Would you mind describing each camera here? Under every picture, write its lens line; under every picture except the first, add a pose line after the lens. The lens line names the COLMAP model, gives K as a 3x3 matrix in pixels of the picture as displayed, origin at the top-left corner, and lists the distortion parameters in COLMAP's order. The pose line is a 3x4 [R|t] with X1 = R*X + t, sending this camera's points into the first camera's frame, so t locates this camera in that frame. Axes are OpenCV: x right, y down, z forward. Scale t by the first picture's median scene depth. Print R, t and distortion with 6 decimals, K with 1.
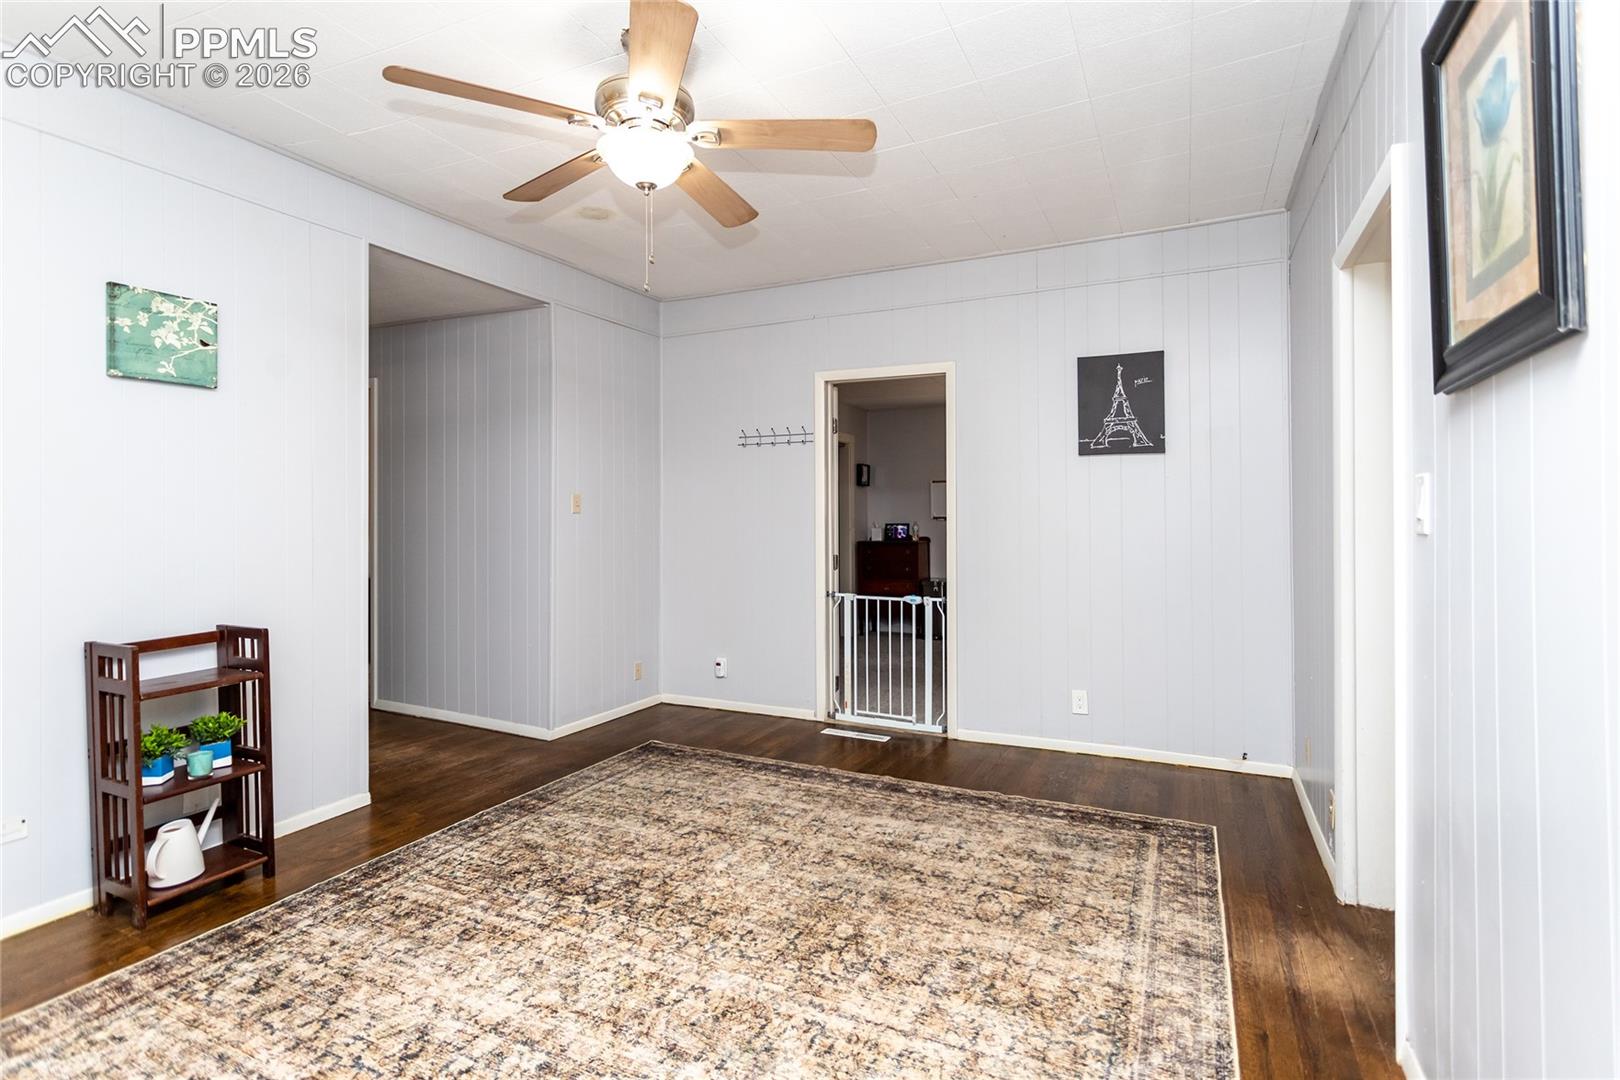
lens RADIAL K [[783.6, 0, 812.4], [0, 783.6, 525.3], [0, 0, 1]] dist [-0.000378, 0.001527]
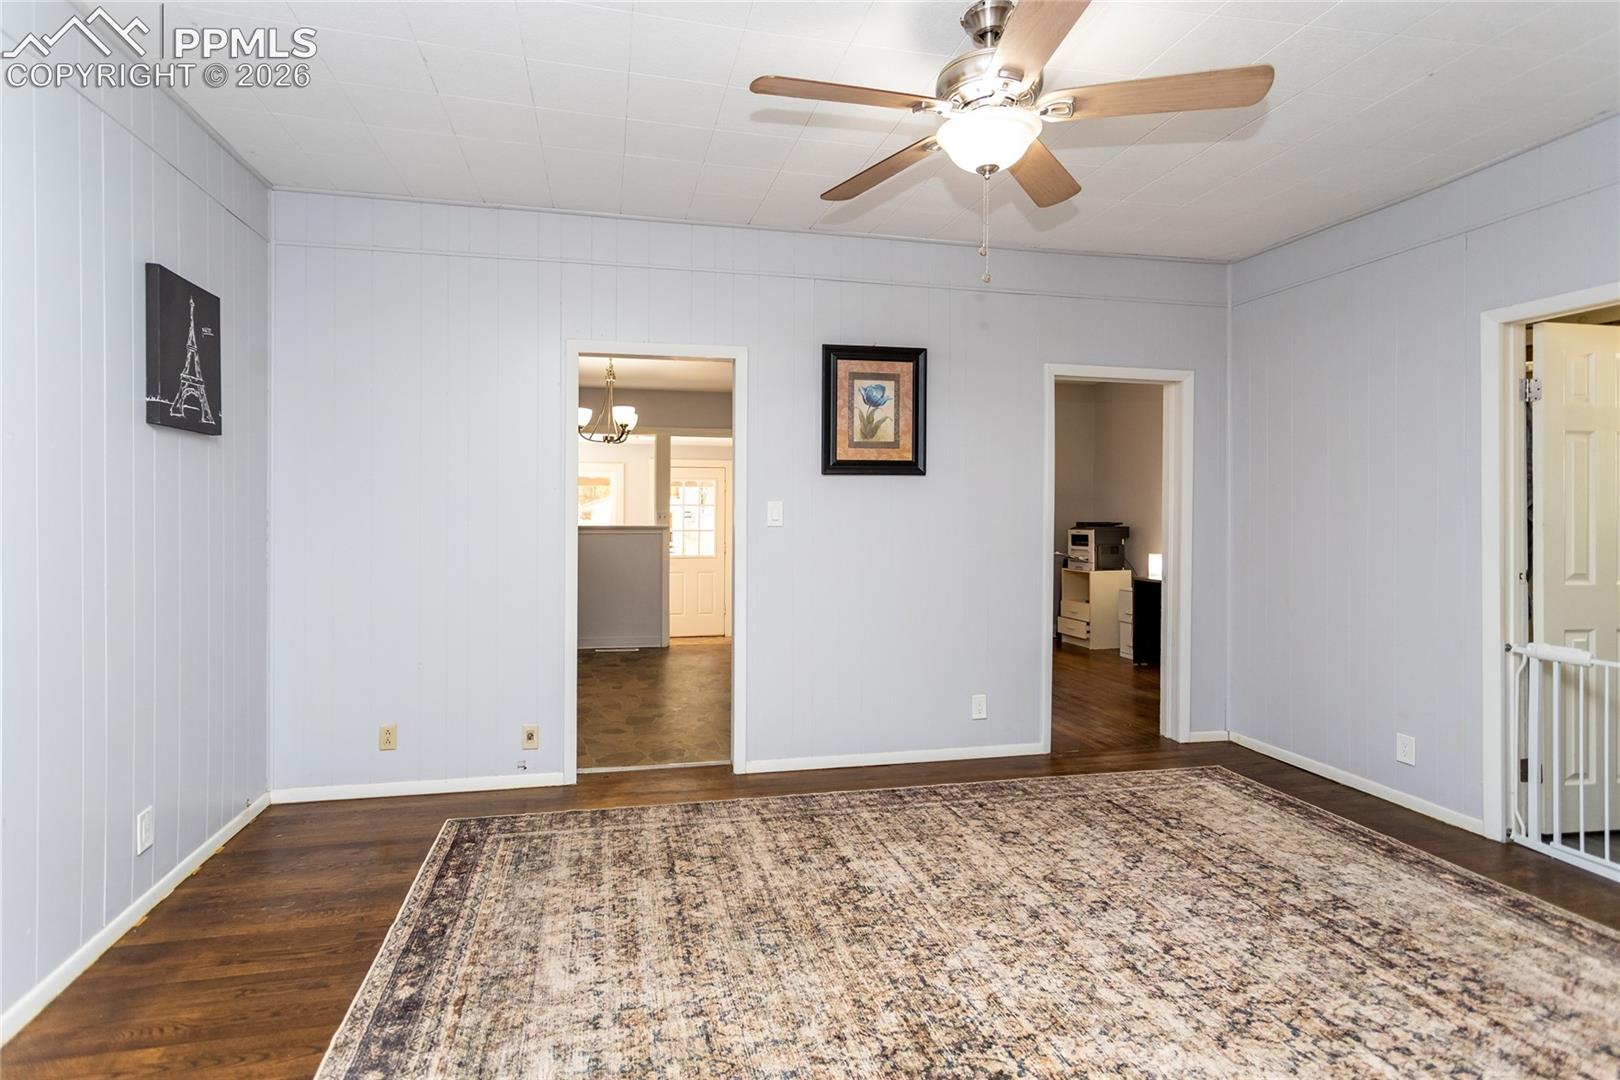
lens RADIAL K [[798.9, 0, 779.3], [0, 798.9, 514.8], [0, 0, 1]] dist [-0.000307, 0.000580]
pose [[-0.622693, -0.000340, 0.782466, -0.660646], [0.010048, 0.999914, 0.008431, -0.026740], [-0.782402, 0.013112, -0.622636, 1.474063]]
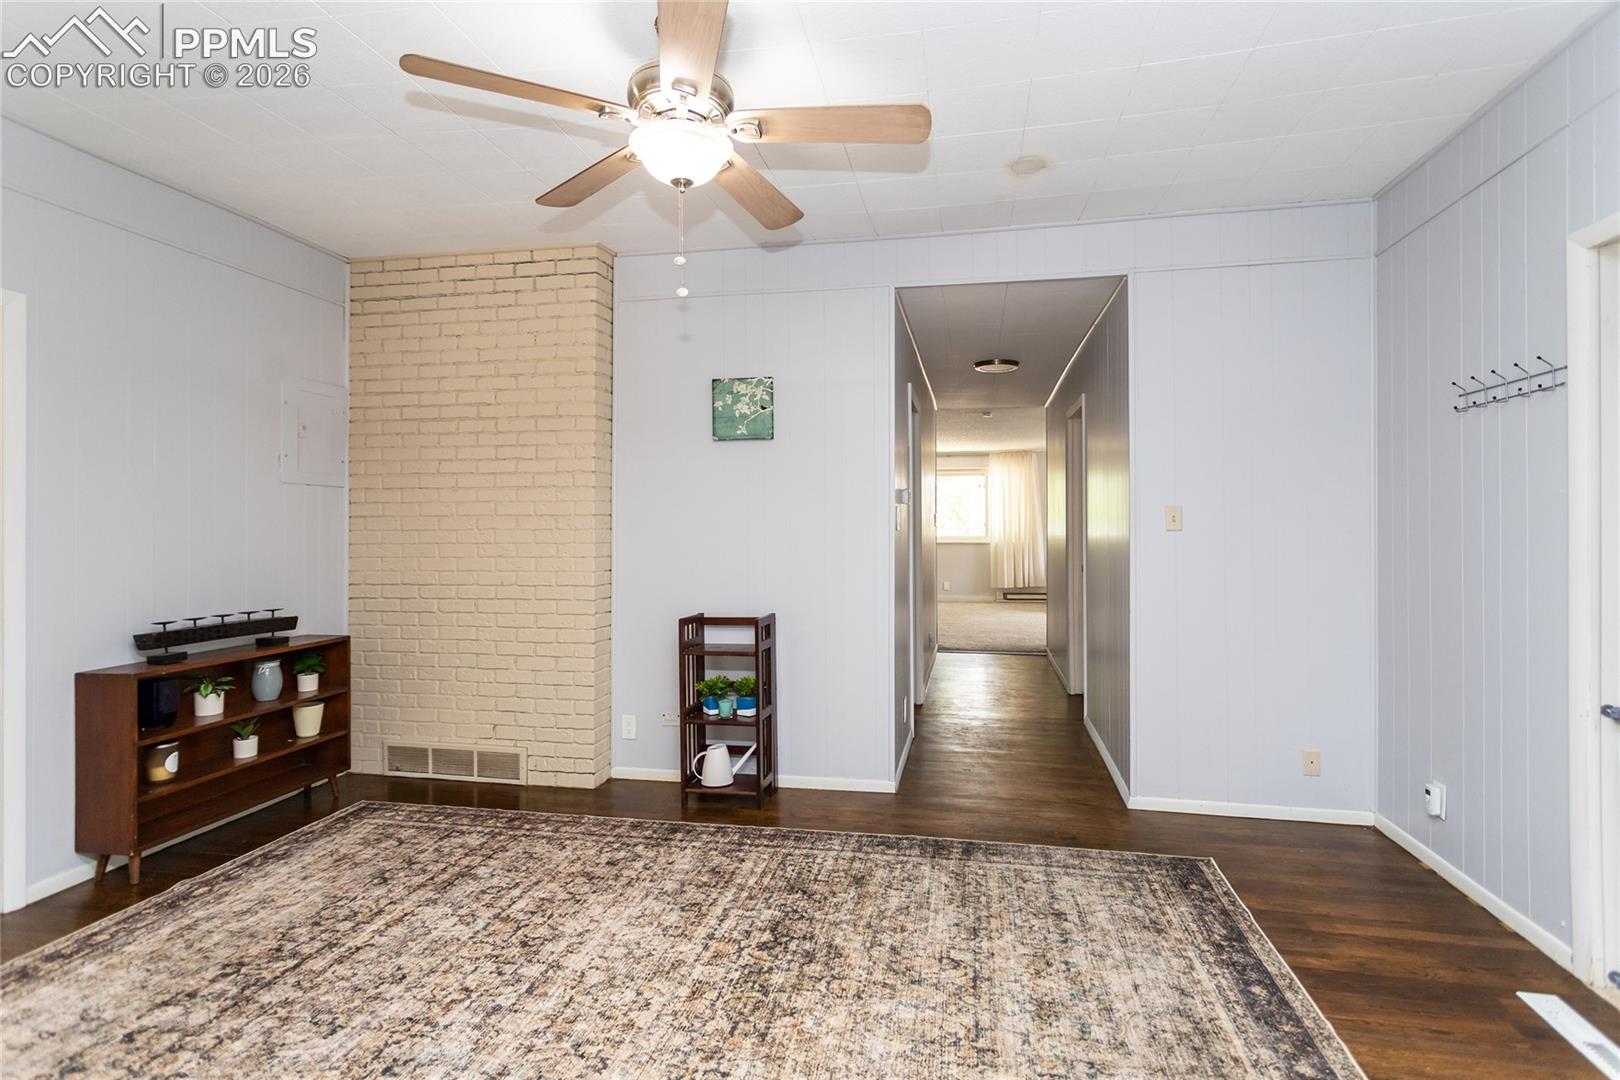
lens RADIAL K [[783.6, 0, 812.4], [0, 783.6, 525.3], [0, 0, 1]] dist [-0.000378, 0.001527]
pose [[0.251236, -0.000440, -0.967926, 0.595327], [-0.012410, 0.999916, -0.003675, -0.020778], [0.967846, 0.012935, 0.251210, 0.754841]]
